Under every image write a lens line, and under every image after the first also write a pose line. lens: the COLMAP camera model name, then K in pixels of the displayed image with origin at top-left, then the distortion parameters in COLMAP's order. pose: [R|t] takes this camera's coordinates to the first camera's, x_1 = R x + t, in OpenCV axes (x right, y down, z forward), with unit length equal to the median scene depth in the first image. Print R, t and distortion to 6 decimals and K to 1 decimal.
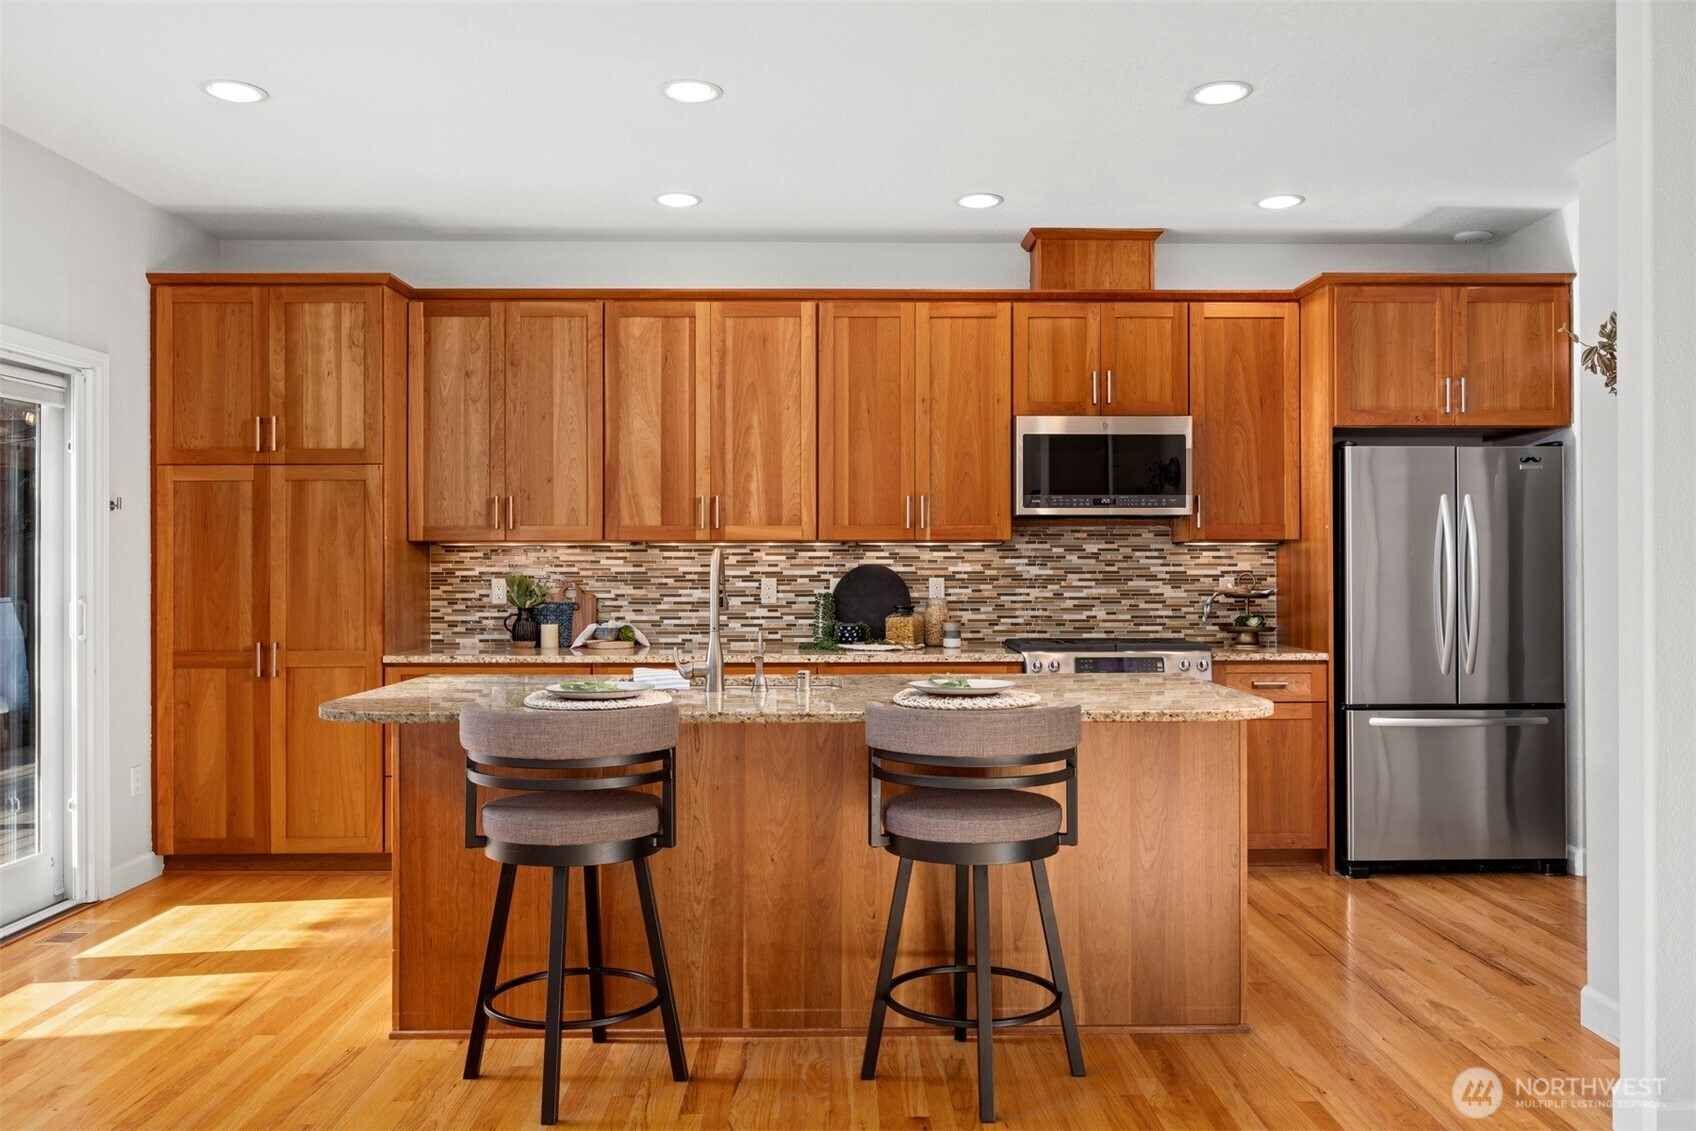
lens RADIAL K [[1321.7, 0, 851.6], [0, 1321.7, 559.8], [0, 0, 1]] dist [-0.004381, 0.000412]
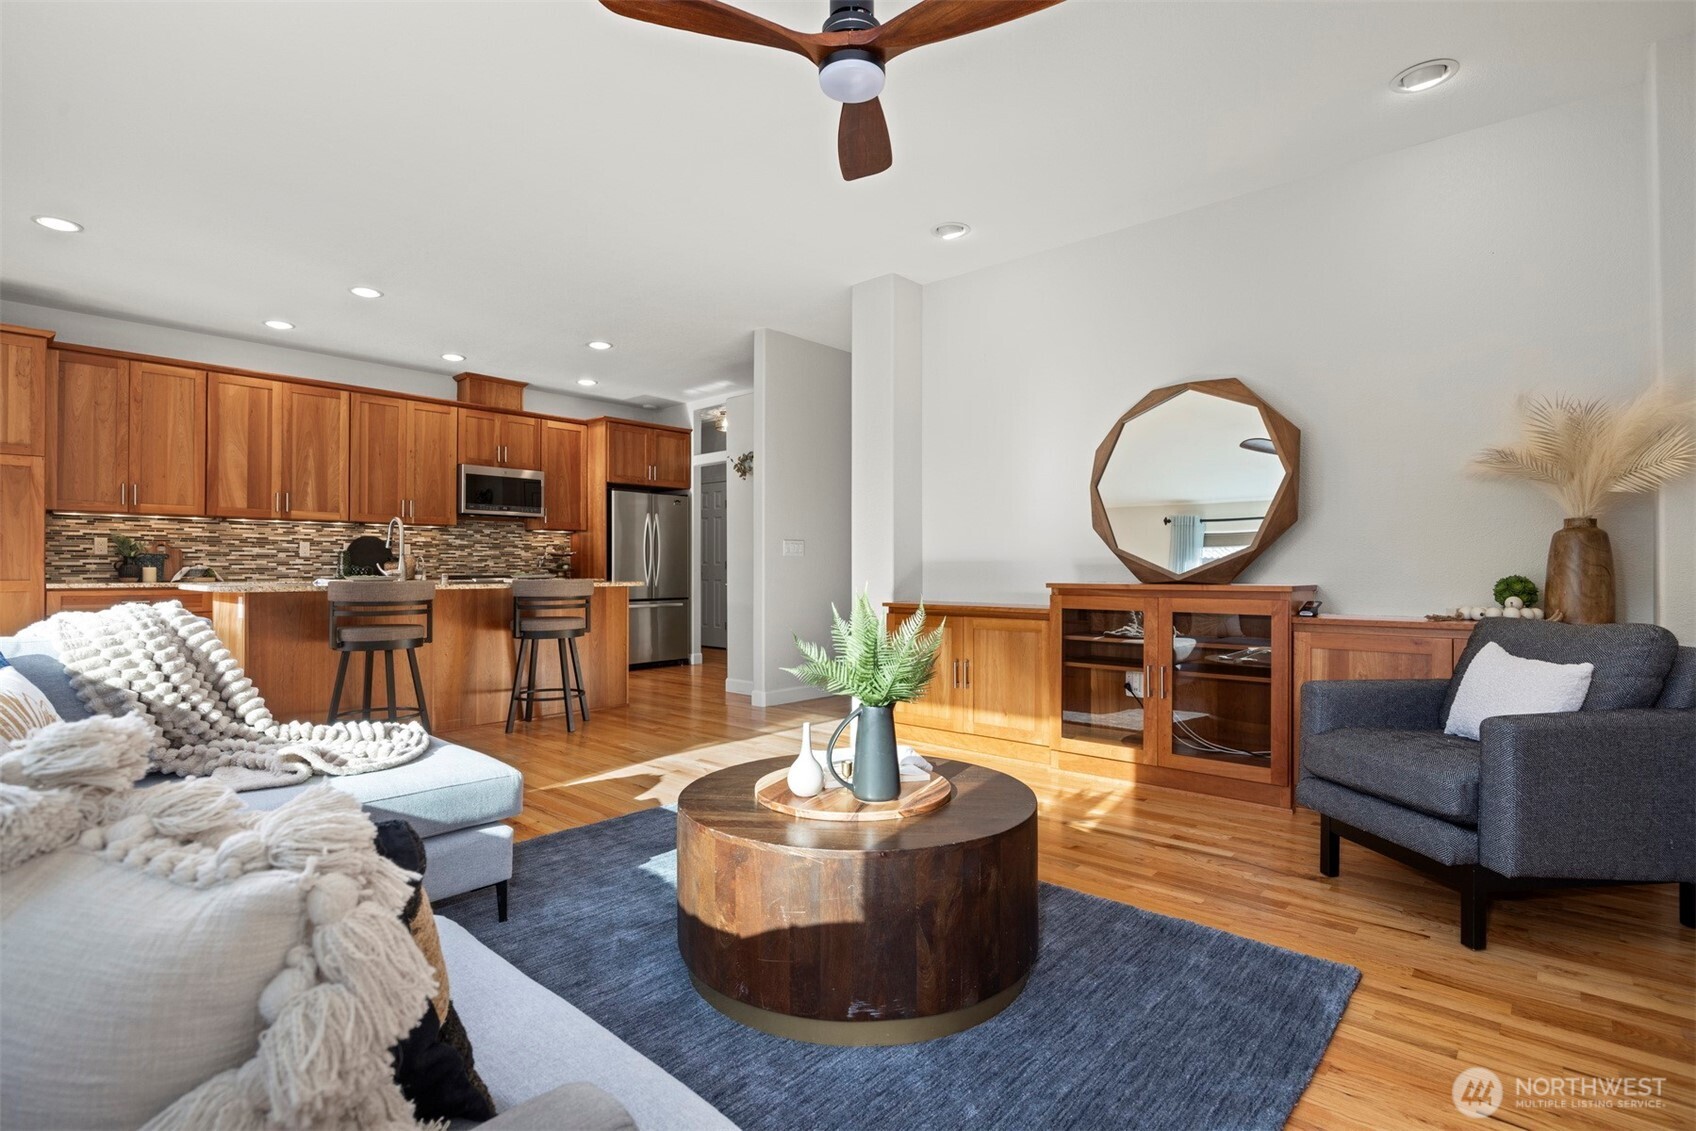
lens RADIAL K [[814.3, 0, 850.1], [0, 814.3, 563.7], [0, 0, 1]] dist [-0.014845, 0.002118]
pose [[0.677543, 0.006296, 0.735456, -0.372777], [-0.005138, 0.999979, -0.003827, 0.044377], [-0.735465, -0.001186, 0.677561, -0.273564]]
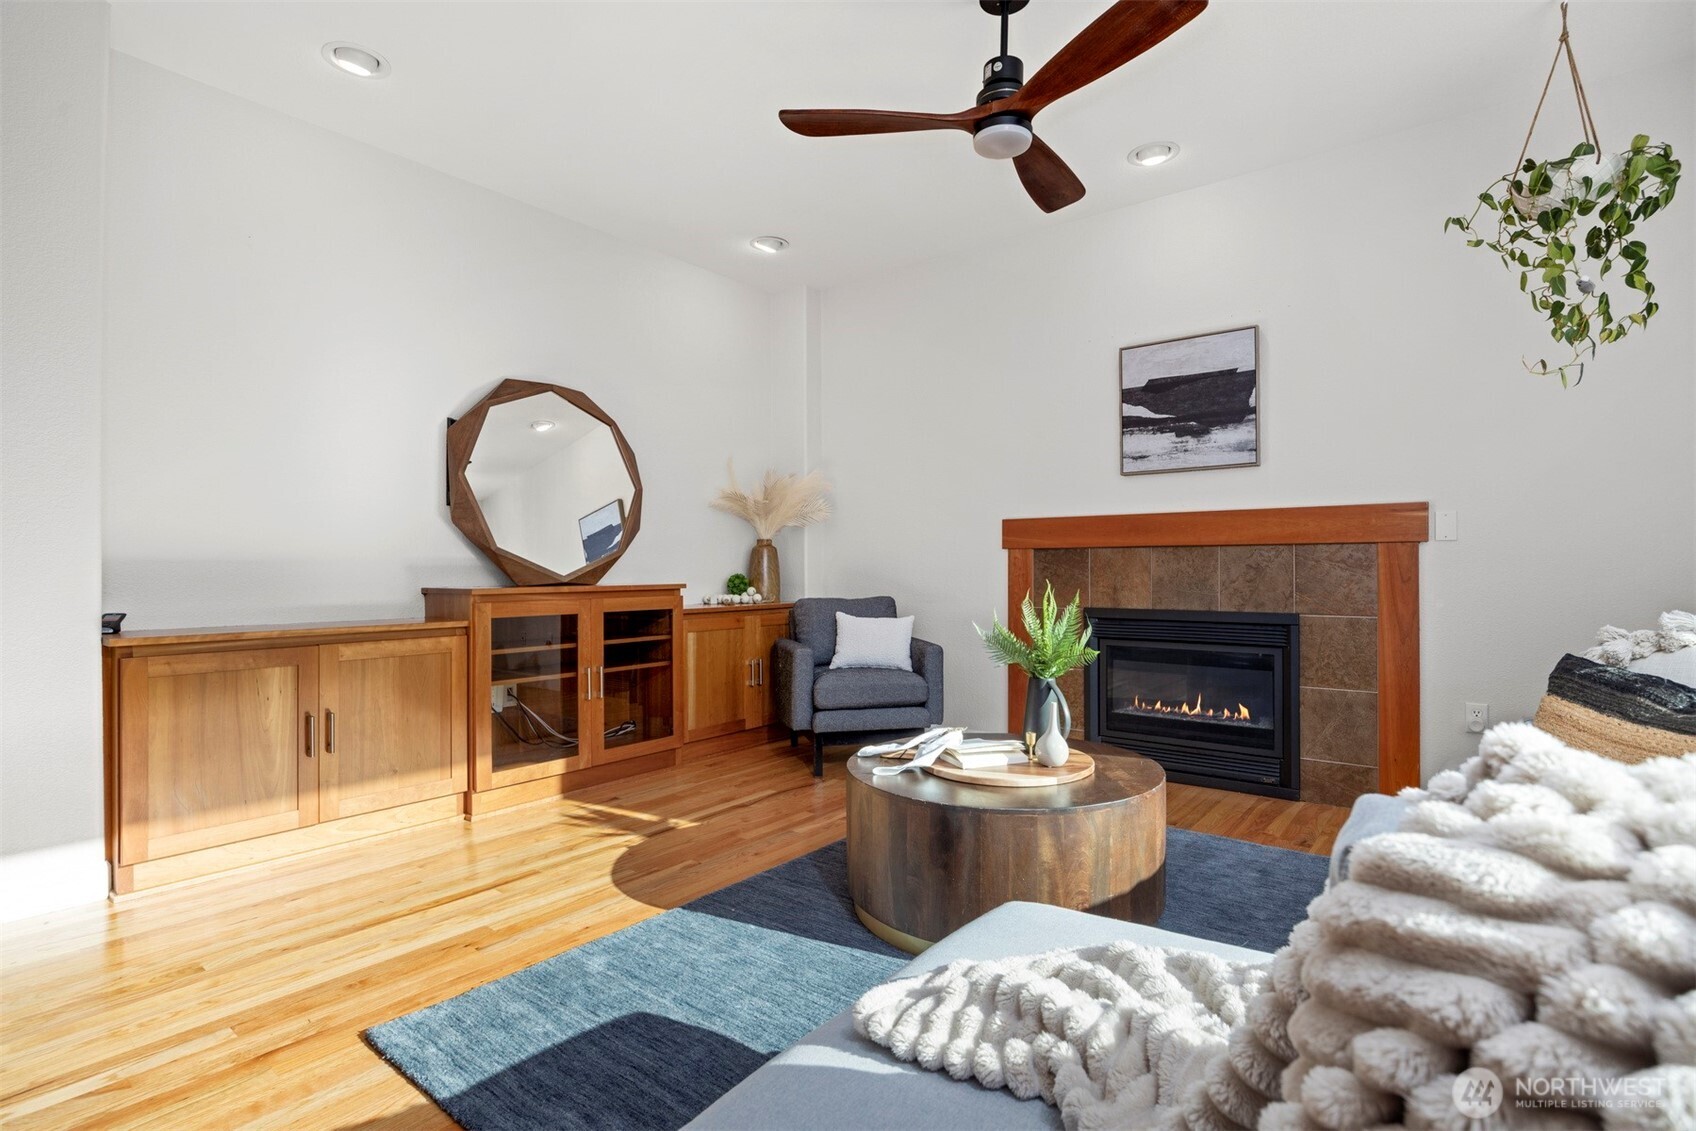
lens RADIAL K [[814.3, 0, 853.8], [0, 814.3, 564.6], [0, 0, 1]] dist [-0.014845, 0.002118]
pose [[-0.777735, 0.006936, 0.628554, -0.306454], [0.000805, 0.999949, -0.010038, 0.046364], [-0.628591, -0.007301, -0.777701, 0.329441]]
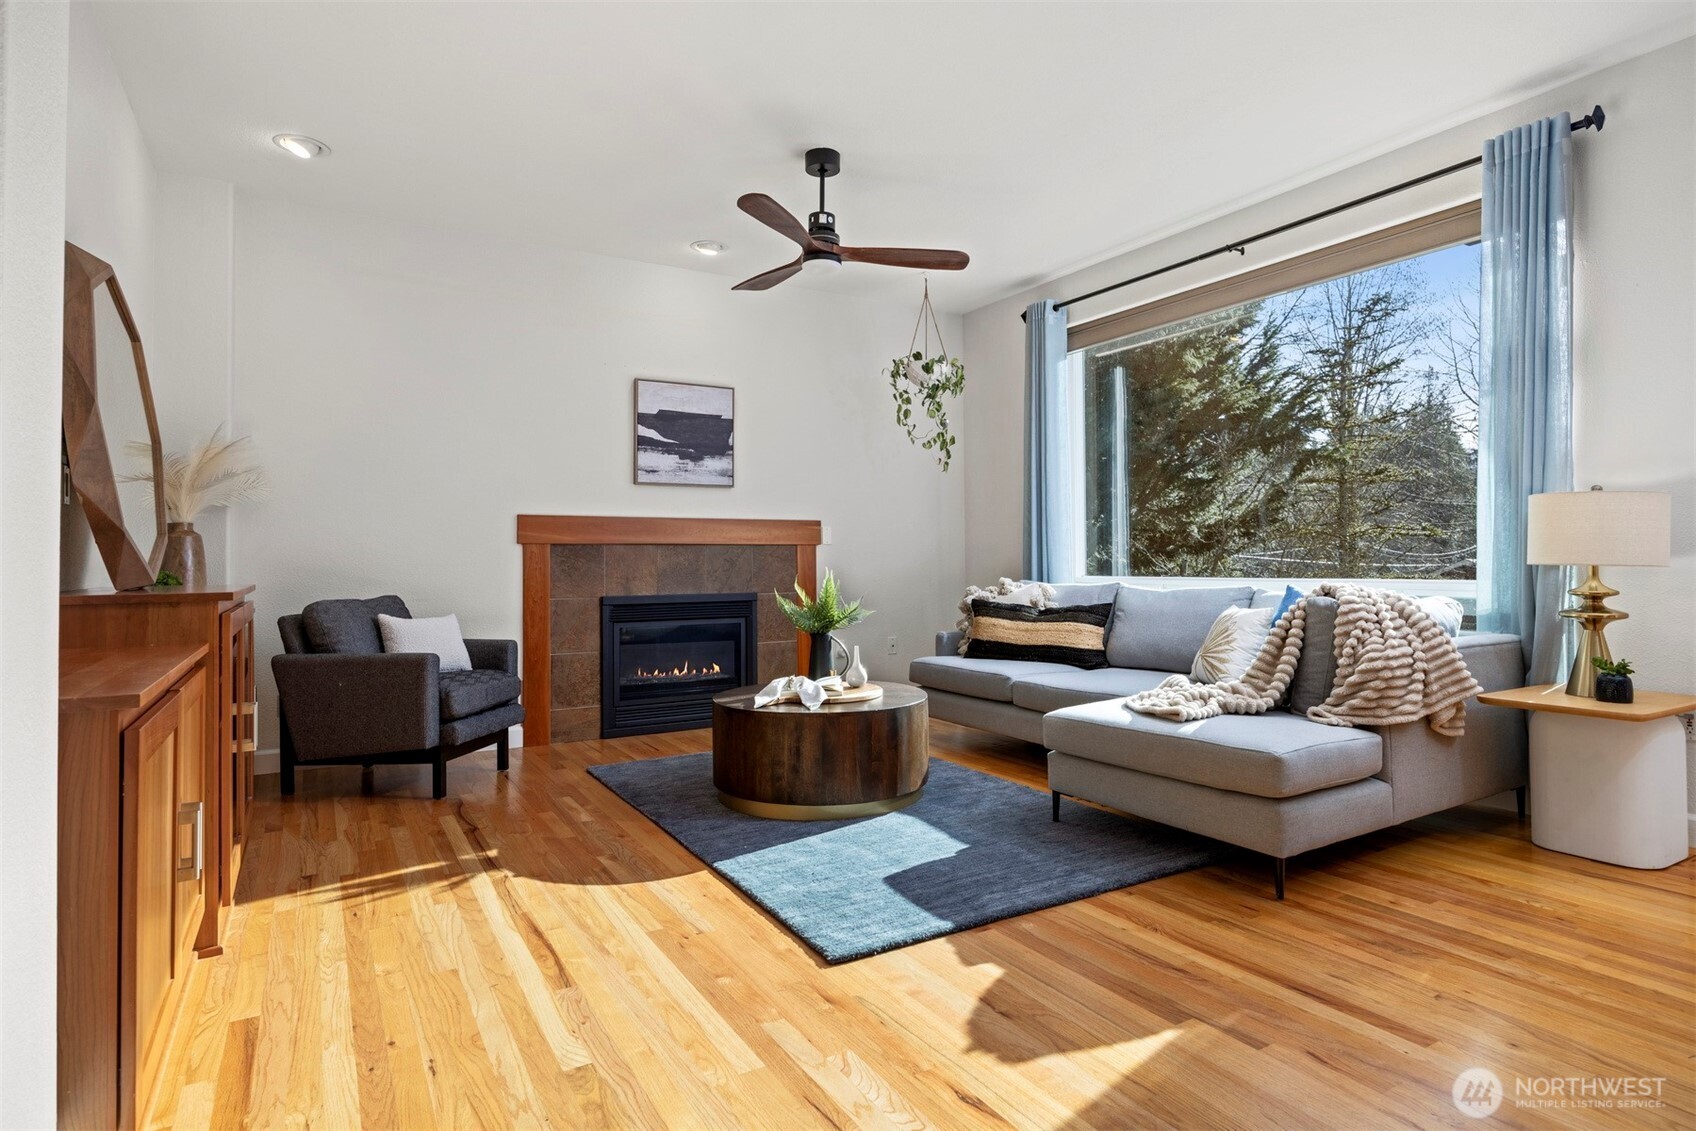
lens RADIAL K [[906.7, 0, 856.8], [0, 906.7, 548.3], [0, 0, 1]] dist [0.004376, 0.000258]
pose [[-0.863220, 0.001899, -0.504824, 0.205195], [0.012952, 0.999747, -0.018388, 0.048581], [0.504661, -0.022411, -0.863026, 0.549158]]
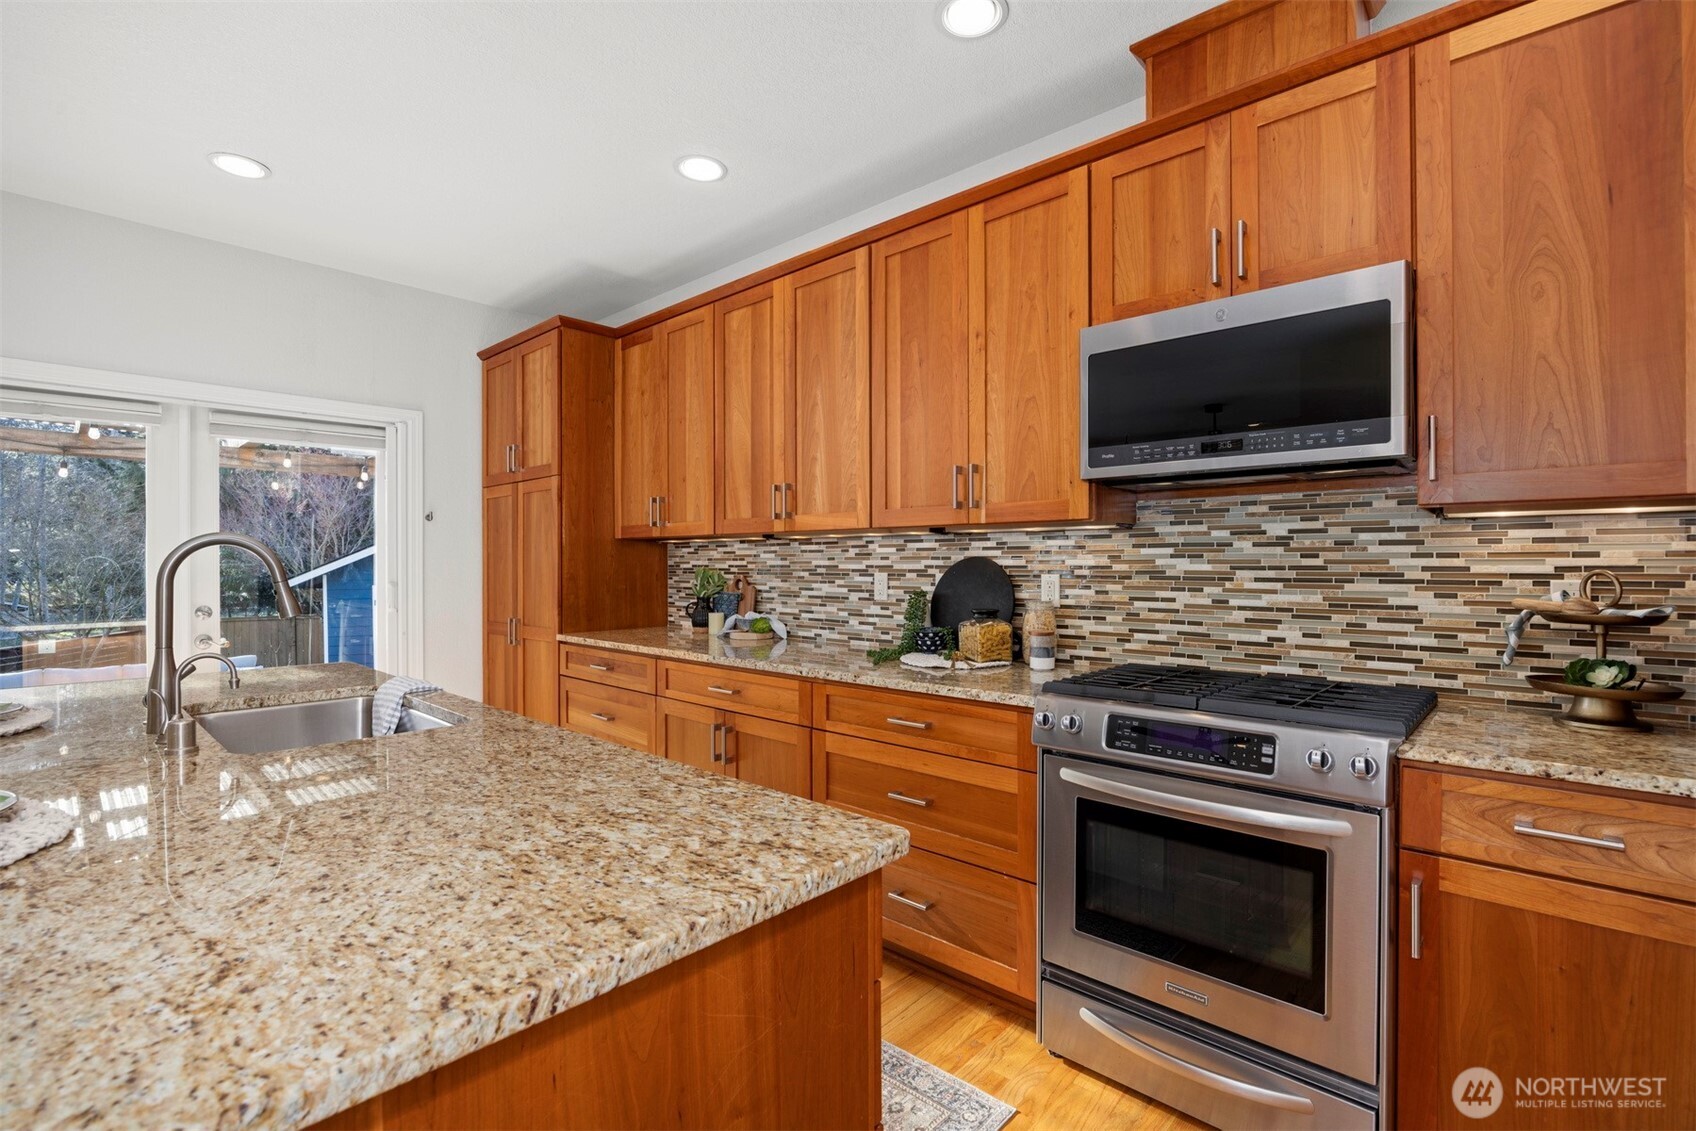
lens RADIAL K [[770.0, 0, 853.4], [0, 770.0, 561.1], [0, 0, 1]] dist [-0.013487, 0.002036]
pose [[0.727736, -0.000951, -0.685857, 0.293235], [0.005219, 0.999978, 0.004151, 0.003905], [0.685838, -0.006601, 0.727724, 0.618396]]
